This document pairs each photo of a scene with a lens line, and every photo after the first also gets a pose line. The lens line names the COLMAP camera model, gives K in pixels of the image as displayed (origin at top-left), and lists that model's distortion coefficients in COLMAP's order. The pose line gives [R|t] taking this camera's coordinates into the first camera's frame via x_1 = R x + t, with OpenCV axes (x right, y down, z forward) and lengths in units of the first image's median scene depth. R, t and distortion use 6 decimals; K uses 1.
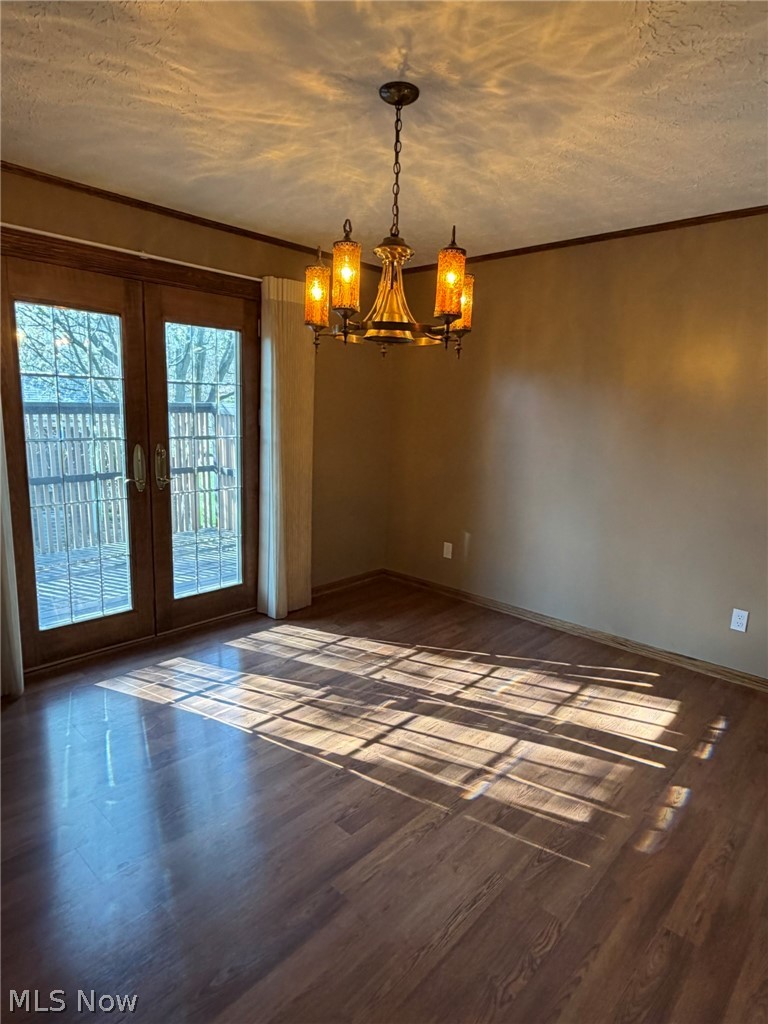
lens RADIAL K [[580.3, 0, 384.0], [0, 580.3, 512.0], [0, 0, 1]] dist [0.001038, 0.001213]
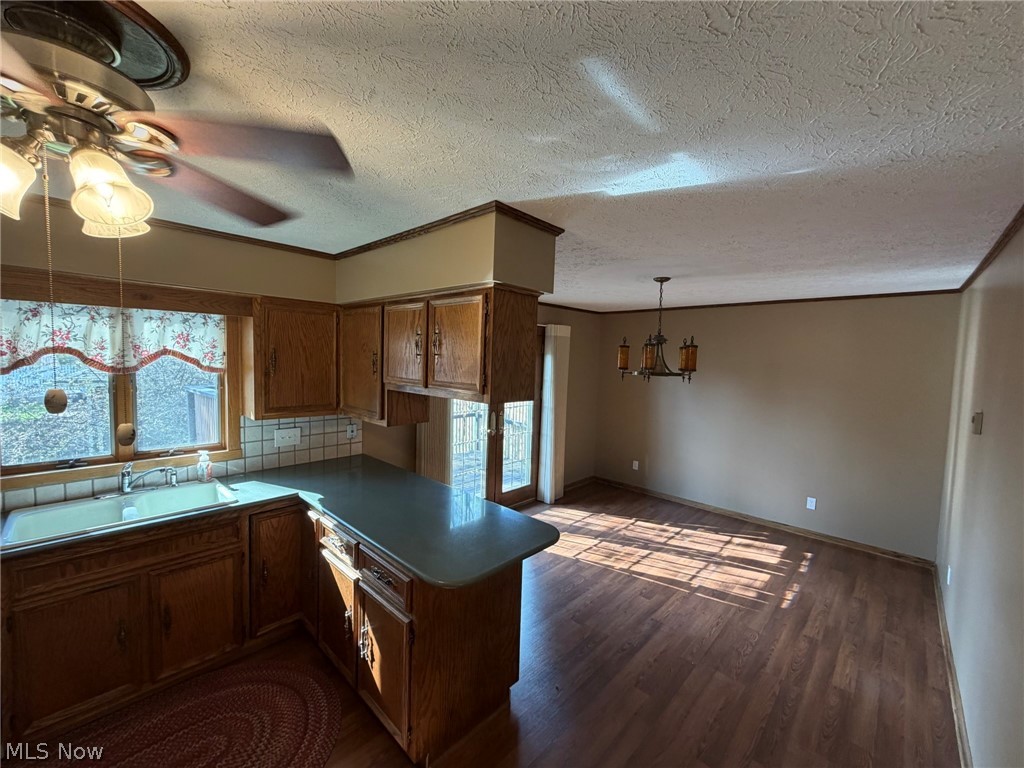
lens RADIAL K [[413.2, 0, 509.3], [0, 413.2, 385.6], [0, 0, 1]] dist [0.002104, 0.000011]
pose [[0.999763, -0.005243, -0.021140, -0.371548], [0.002779, 0.993370, -0.114930, -0.048490], [0.021602, 0.114844, 0.993149, -0.445281]]
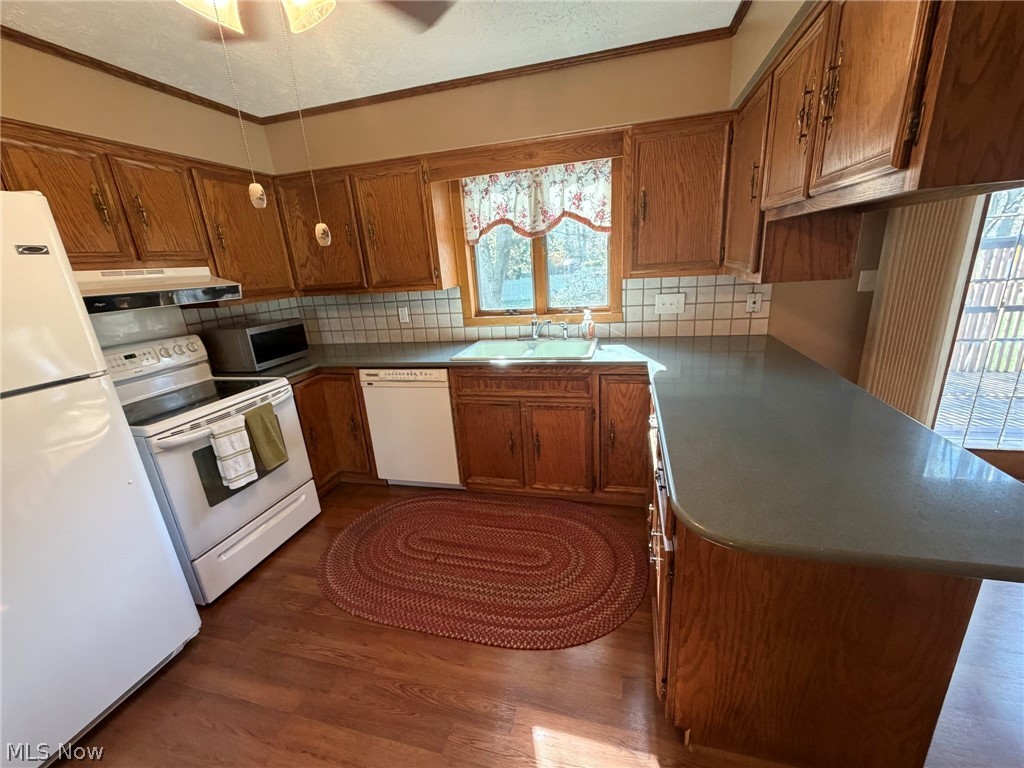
lens RADIAL K [[413.9, 0, 512.7], [0, 413.9, 383.8], [0, 0, 1]] dist [0.001662, 0.000084]
pose [[0.460231, 0.190956, -0.867020, -0.285930], [-0.079228, 0.981532, 0.174121, -0.000014], [0.884257, -0.011444, 0.466860, -0.151668]]
